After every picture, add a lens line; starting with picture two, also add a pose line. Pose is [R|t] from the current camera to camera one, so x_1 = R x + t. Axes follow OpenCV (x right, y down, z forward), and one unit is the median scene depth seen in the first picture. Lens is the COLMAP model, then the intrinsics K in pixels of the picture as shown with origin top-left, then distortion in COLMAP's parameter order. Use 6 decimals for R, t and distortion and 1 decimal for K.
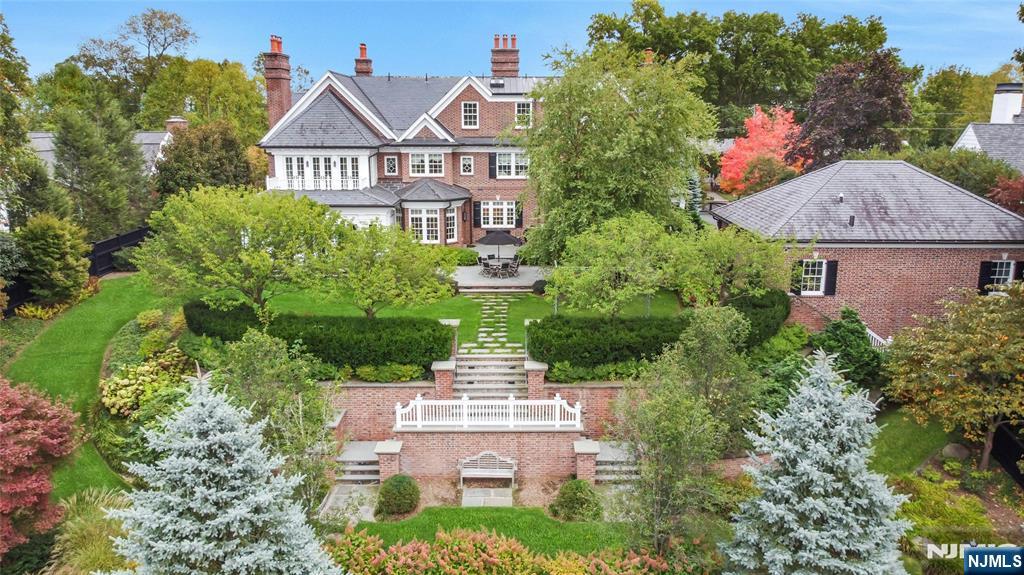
lens RADIAL K [[779.3, 0, 511.4], [0, 779.3, 288.2], [0, 0, 1]] dist [0.002091, 0.000913]
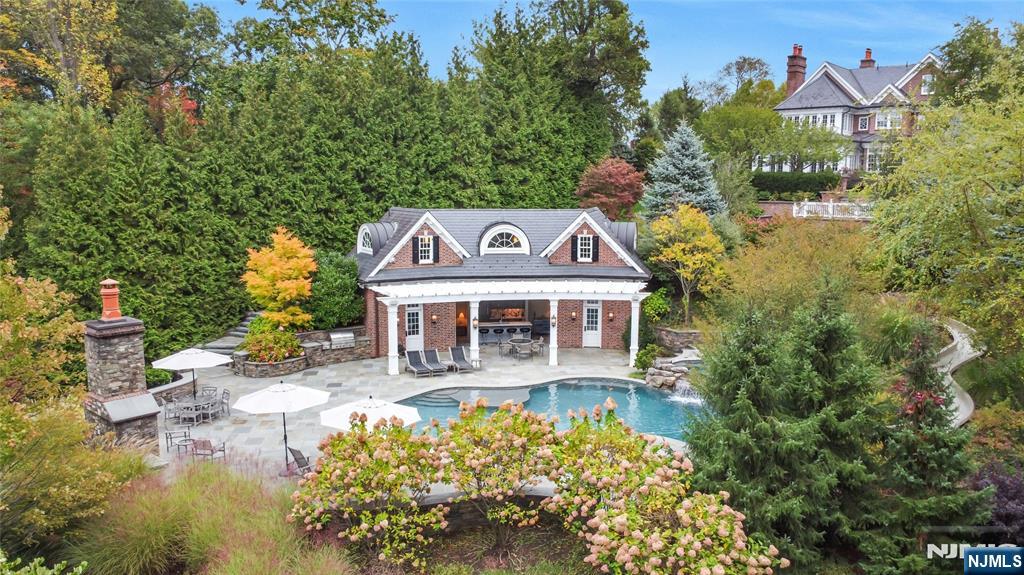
lens RADIAL K [[779.3, 0, 511.4], [0, 779.3, 287.3], [0, 0, 1]] dist [0.002091, 0.000913]
pose [[0.749839, 0.094462, -0.654842, 0.335349], [-0.149077, 0.988426, -0.028121, 0.283720], [0.644606, 0.118708, 0.755243, -0.475877]]
